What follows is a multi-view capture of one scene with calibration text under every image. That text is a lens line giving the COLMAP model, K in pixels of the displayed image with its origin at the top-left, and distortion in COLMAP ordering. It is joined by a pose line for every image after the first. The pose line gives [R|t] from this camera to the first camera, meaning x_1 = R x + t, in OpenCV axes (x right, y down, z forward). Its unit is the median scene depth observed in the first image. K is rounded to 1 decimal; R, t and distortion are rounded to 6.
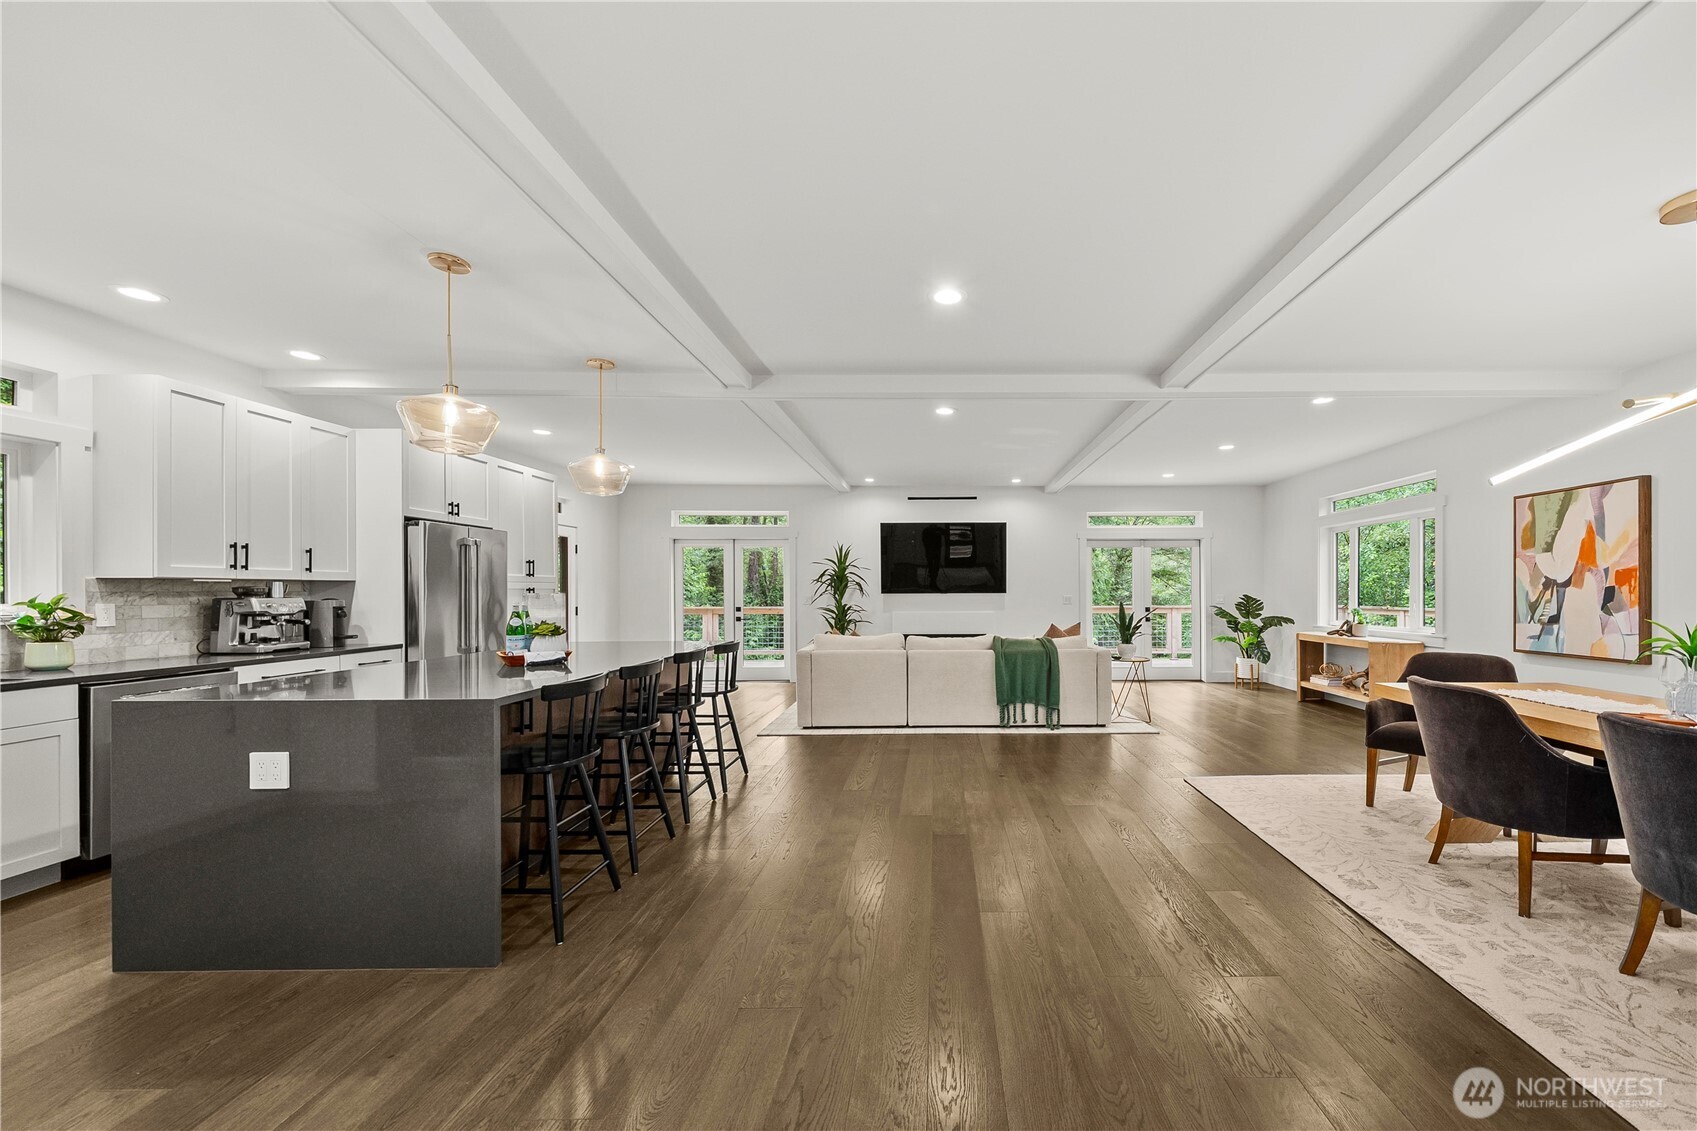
lens RADIAL K [[616.1, 0, 940.4], [0, 616.1, 592.4], [0, 0, 1]] dist [-0.001175, 0.000023]
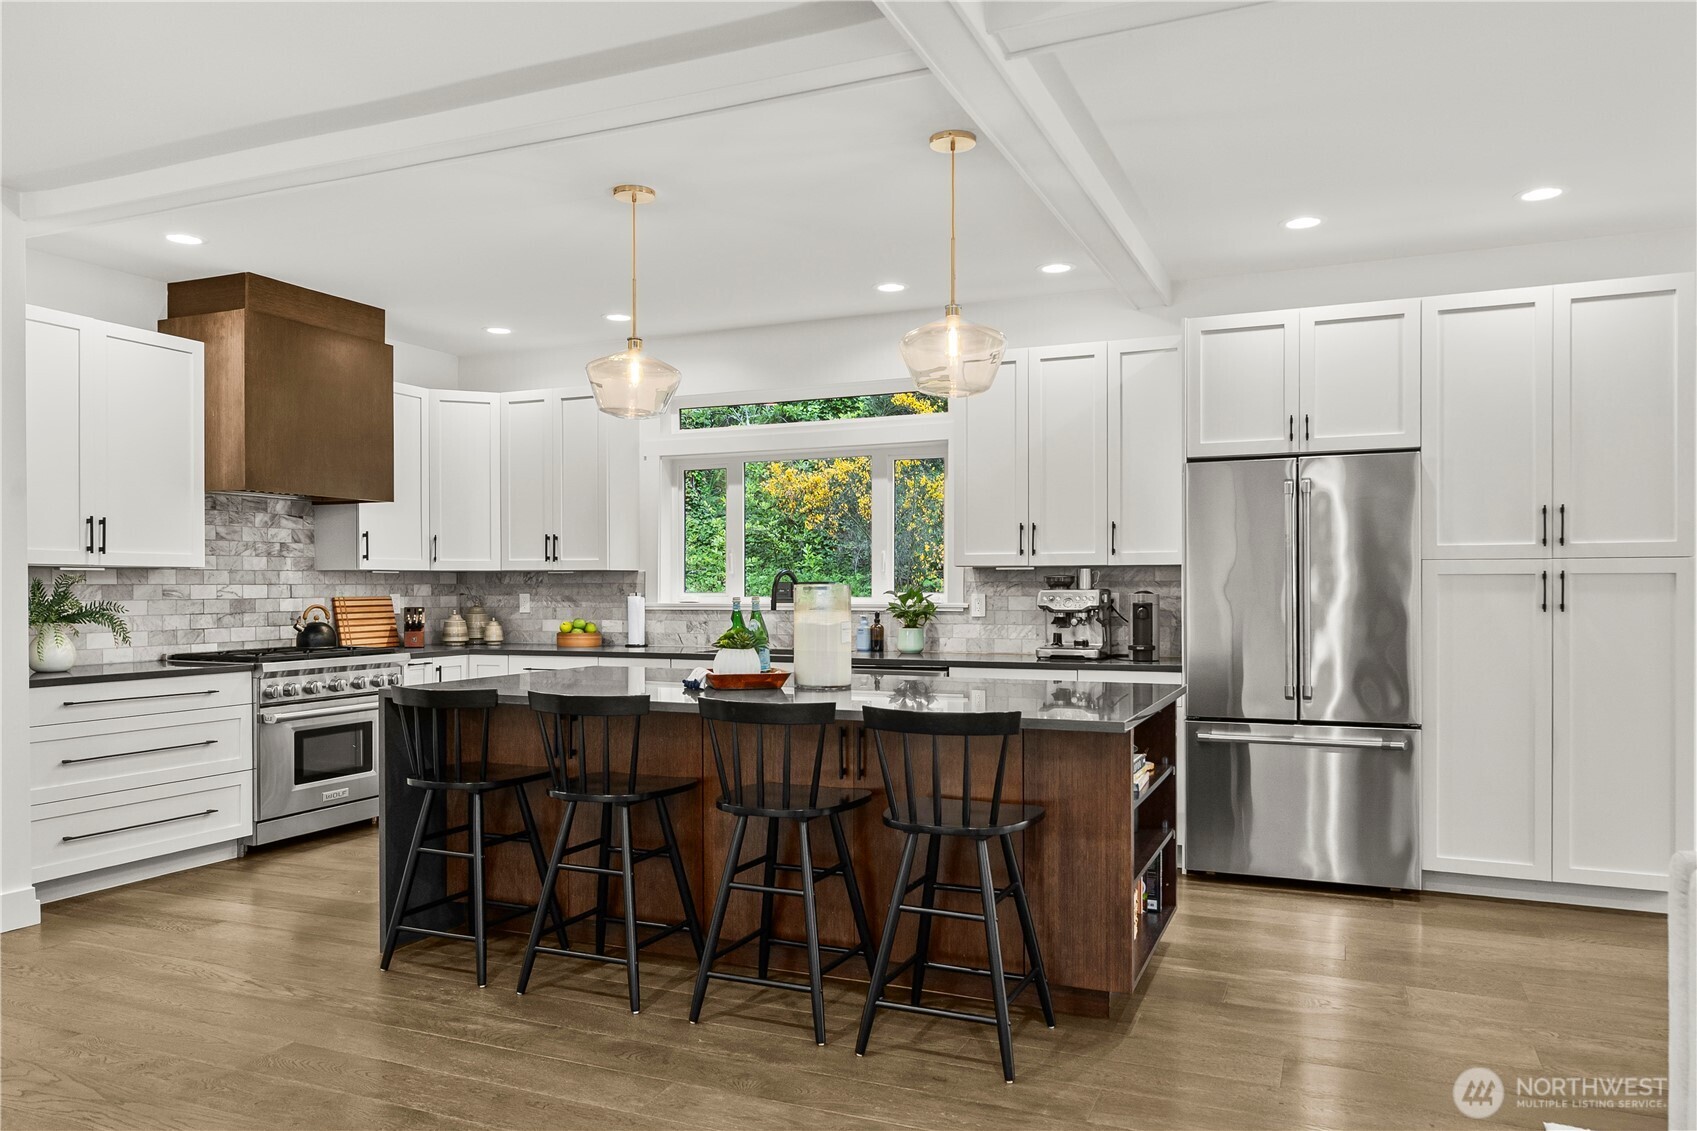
lens RADIAL K [[1171.1, 0, 827.5], [0, 1171.1, 588.7], [0, 0, 1]] dist [0.016675, -0.001286]
pose [[-0.417112, 0.006184, -0.908834, 0.256218], [0.001591, 0.999980, 0.006074, -0.000966], [0.908854, 0.001087, -0.417114, 0.862205]]
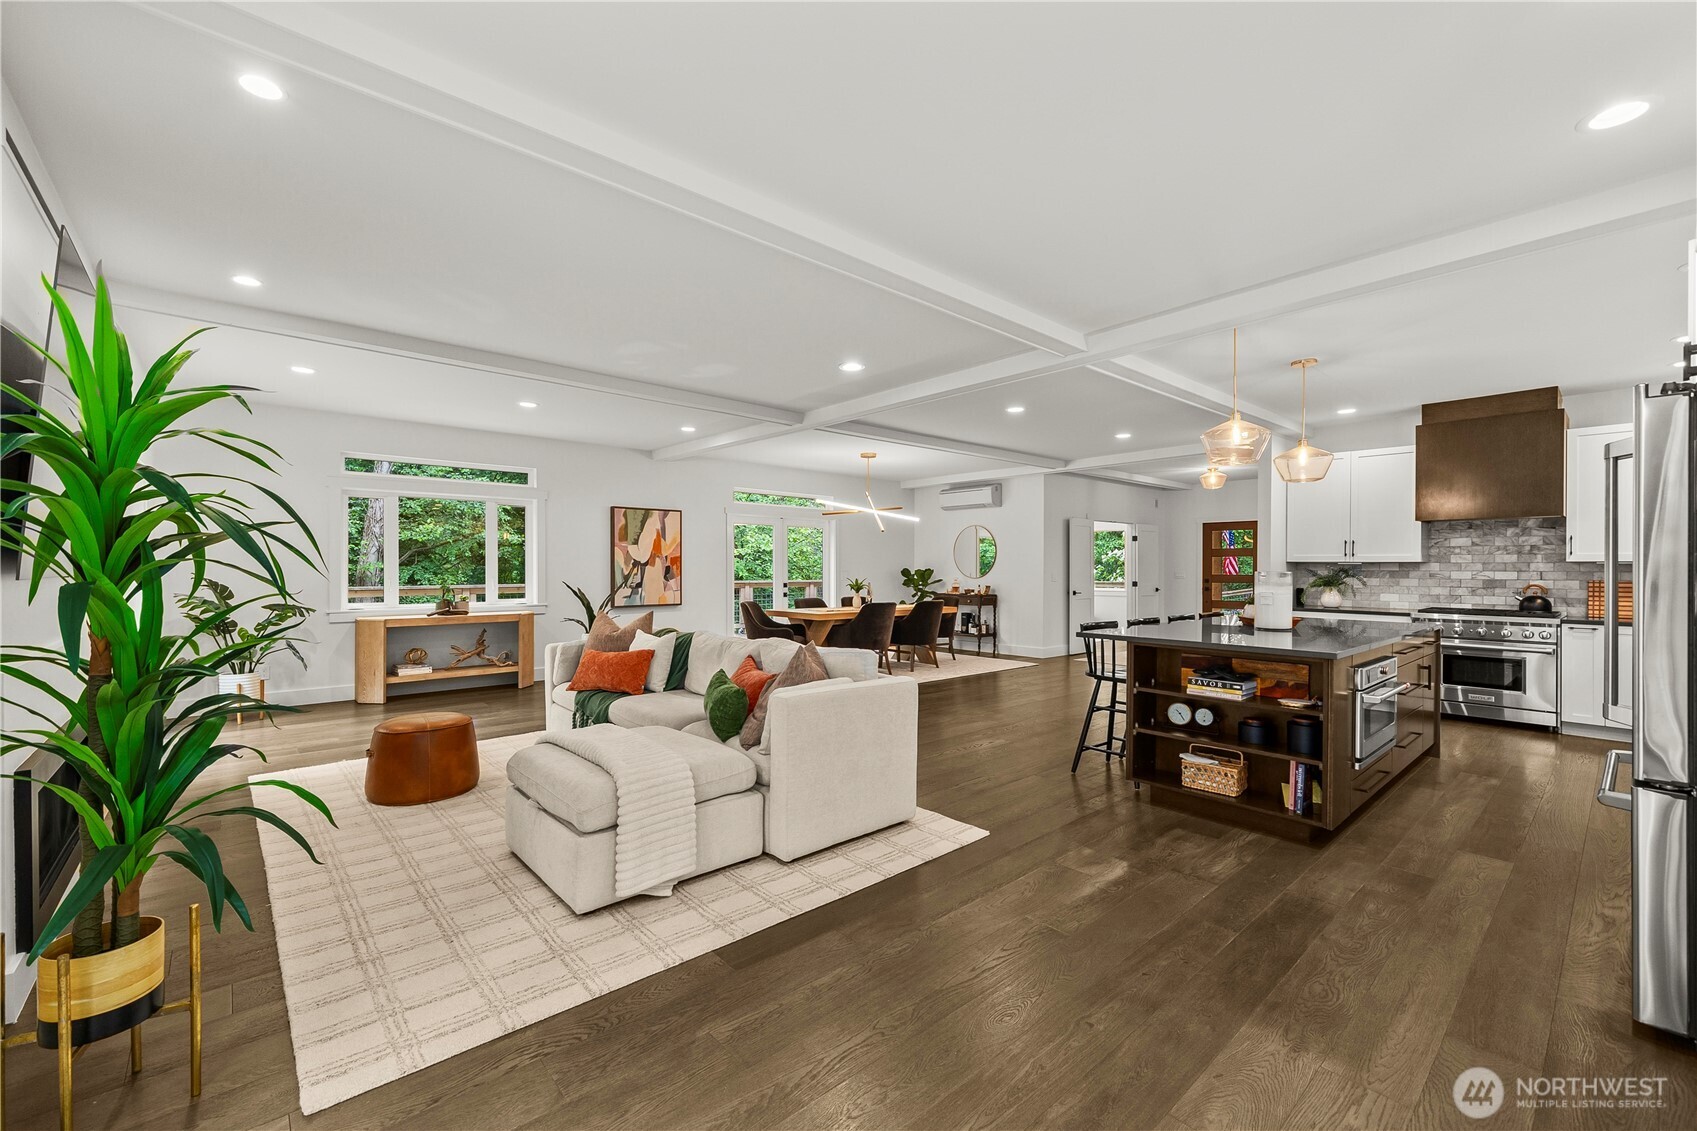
lens RADIAL K [[699.1, 0, 846.8], [0, 699.1, 566.3], [0, 0, 1]] dist [-0.000449, 0.000009]
pose [[-0.654160, -0.000373, 0.756356, -0.621911], [-0.000593, 1.000000, -0.000020, -0.005896], [-0.756356, -0.000461, -0.654160, 1.380617]]
